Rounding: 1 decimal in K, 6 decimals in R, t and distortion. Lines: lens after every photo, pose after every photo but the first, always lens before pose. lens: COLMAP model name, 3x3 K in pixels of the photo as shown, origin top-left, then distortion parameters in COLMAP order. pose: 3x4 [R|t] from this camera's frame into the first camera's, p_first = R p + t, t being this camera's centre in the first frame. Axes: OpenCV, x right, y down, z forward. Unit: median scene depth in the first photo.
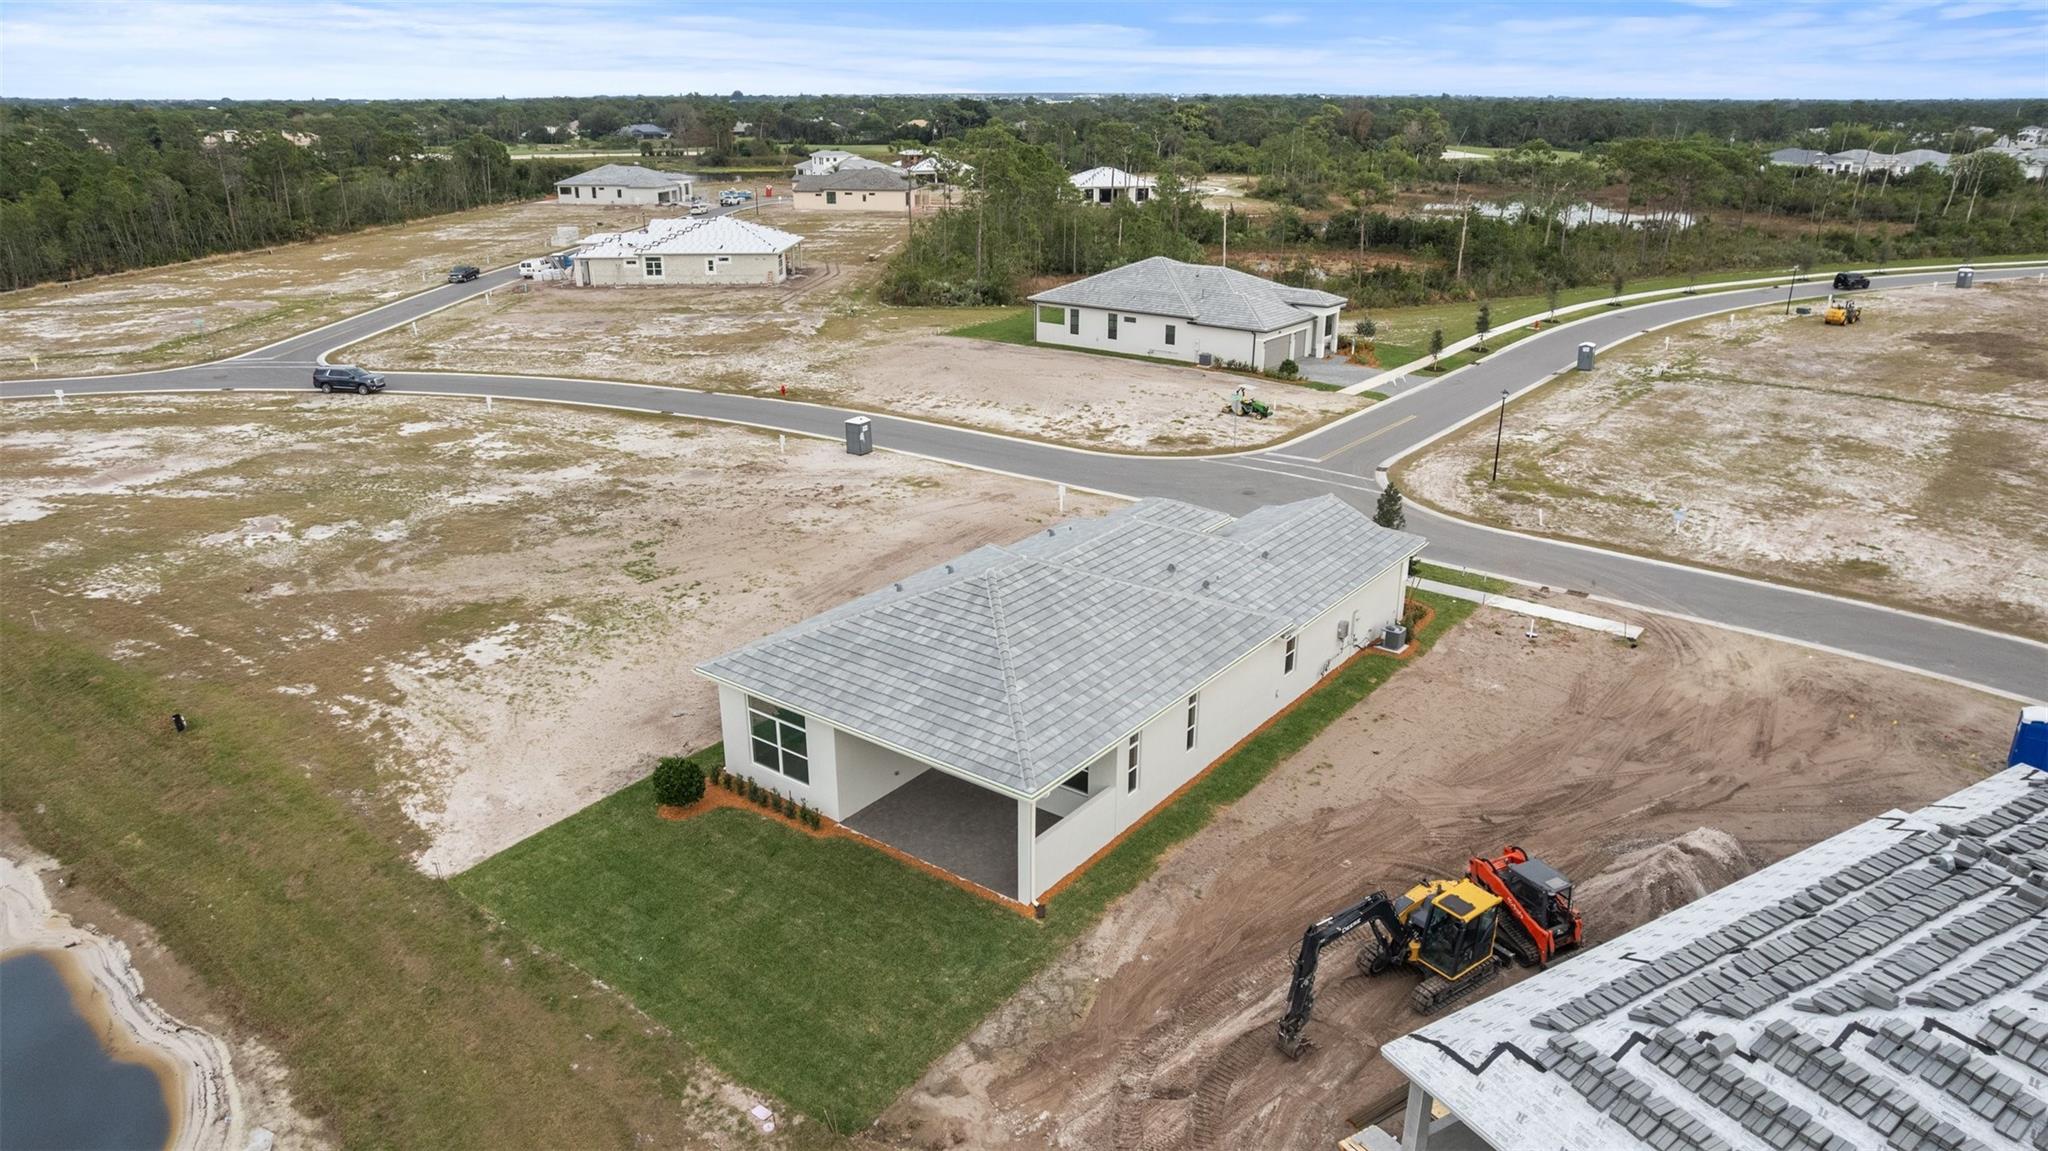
lens RADIAL K [[1319.1, 0, 1020.2], [0, 1319.1, 579.6], [0, 0, 1]] dist [-0.086491, 0.073992]
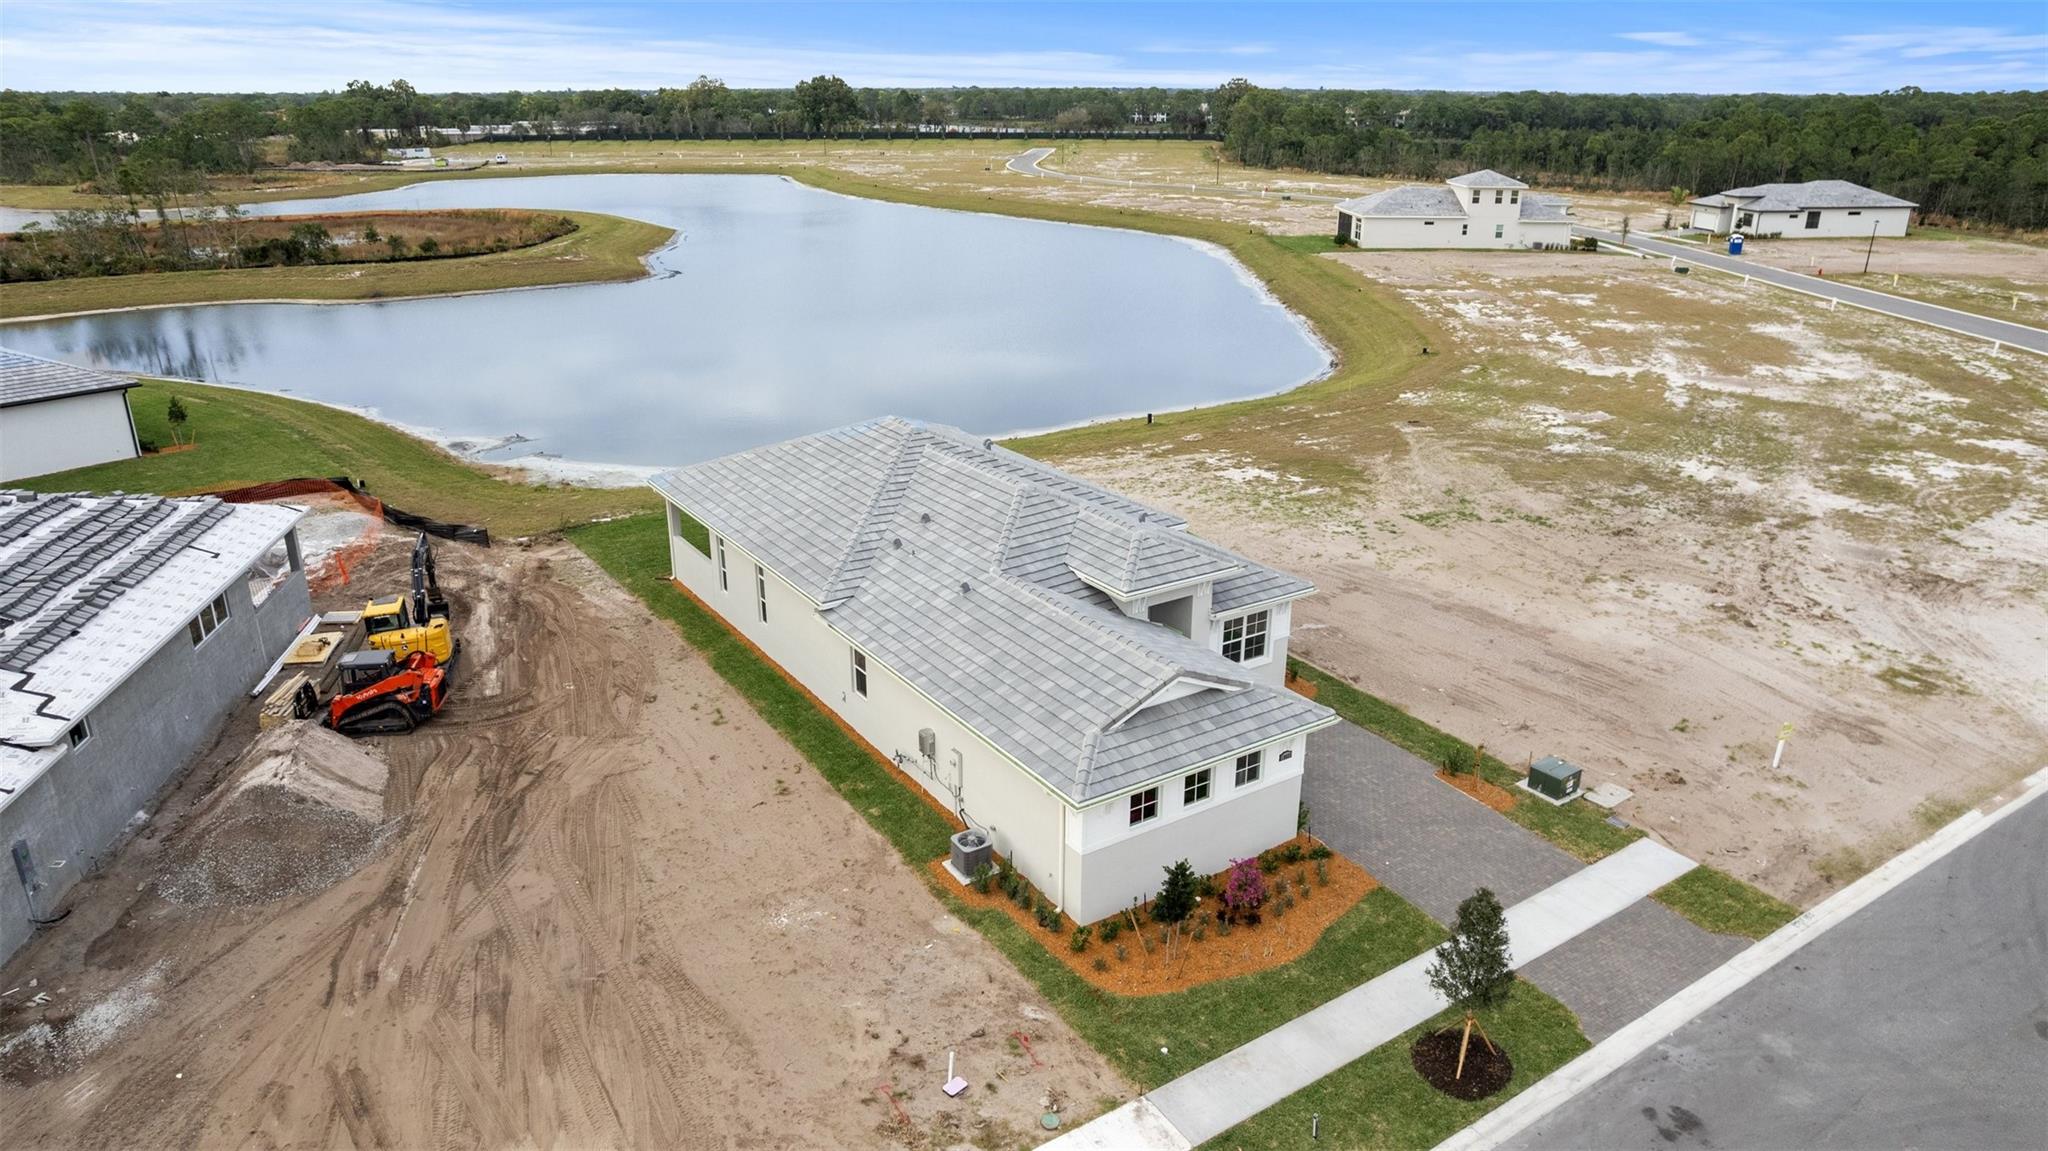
lens RADIAL K [[1319.1, 0, 1020.2], [0, 1319.1, 579.6], [0, 0, 1]] dist [-0.086491, 0.073992]
pose [[-0.330916, 0.332605, -0.883102, 0.641626], [-0.328264, 0.836806, 0.438175, -0.275550], [0.884725, 0.434890, -0.167730, 0.899873]]
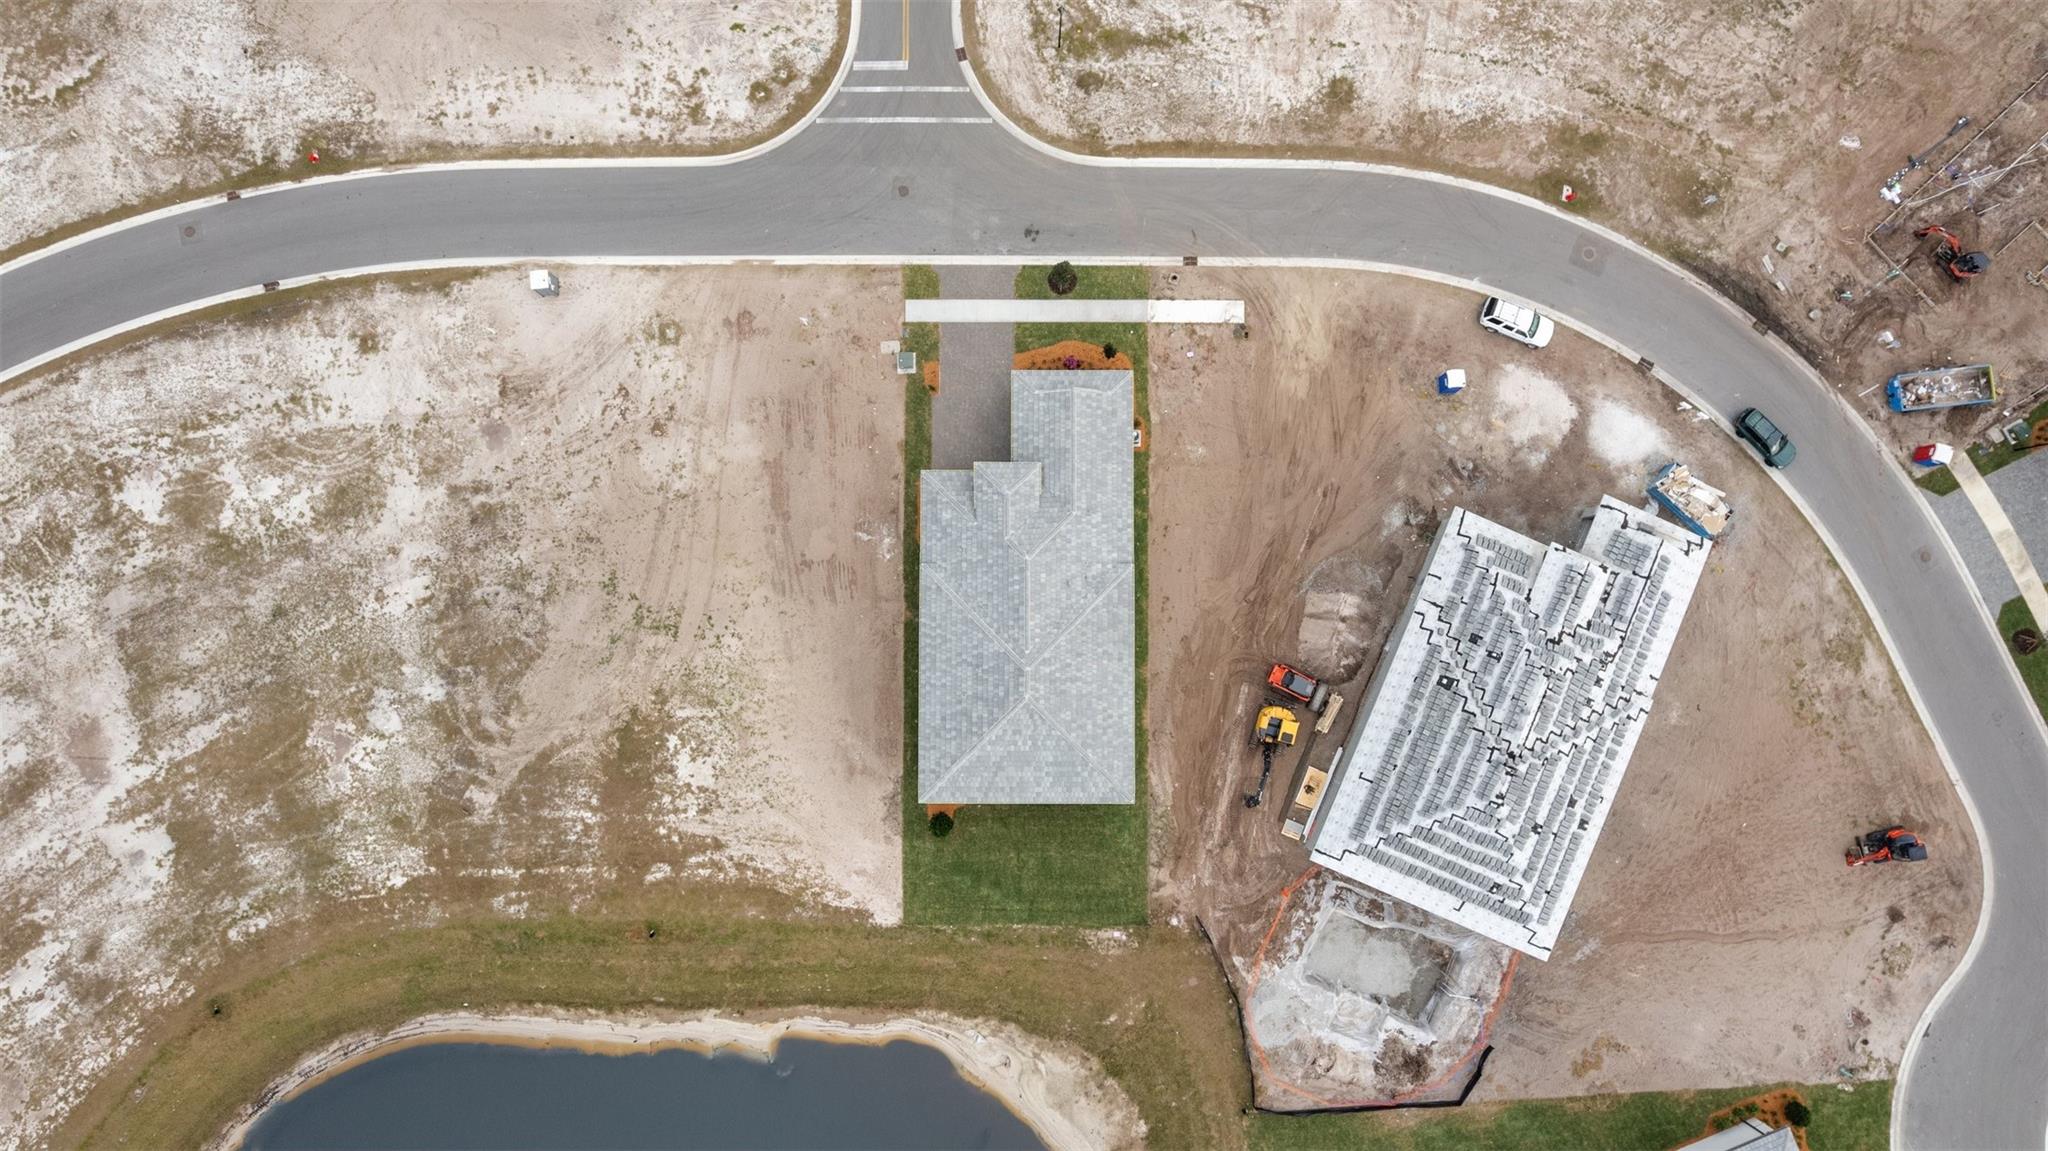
lens RADIAL K [[1319.1, 0, 1020.2], [0, 1319.1, 579.6], [0, 0, 1]] dist [-0.086491, 0.073992]
pose [[0.796103, -0.604386, 0.030613, 0.009647], [0.211902, 0.325789, 0.921390, -1.230334], [-0.566848, -0.727035, 0.387432, 0.259943]]
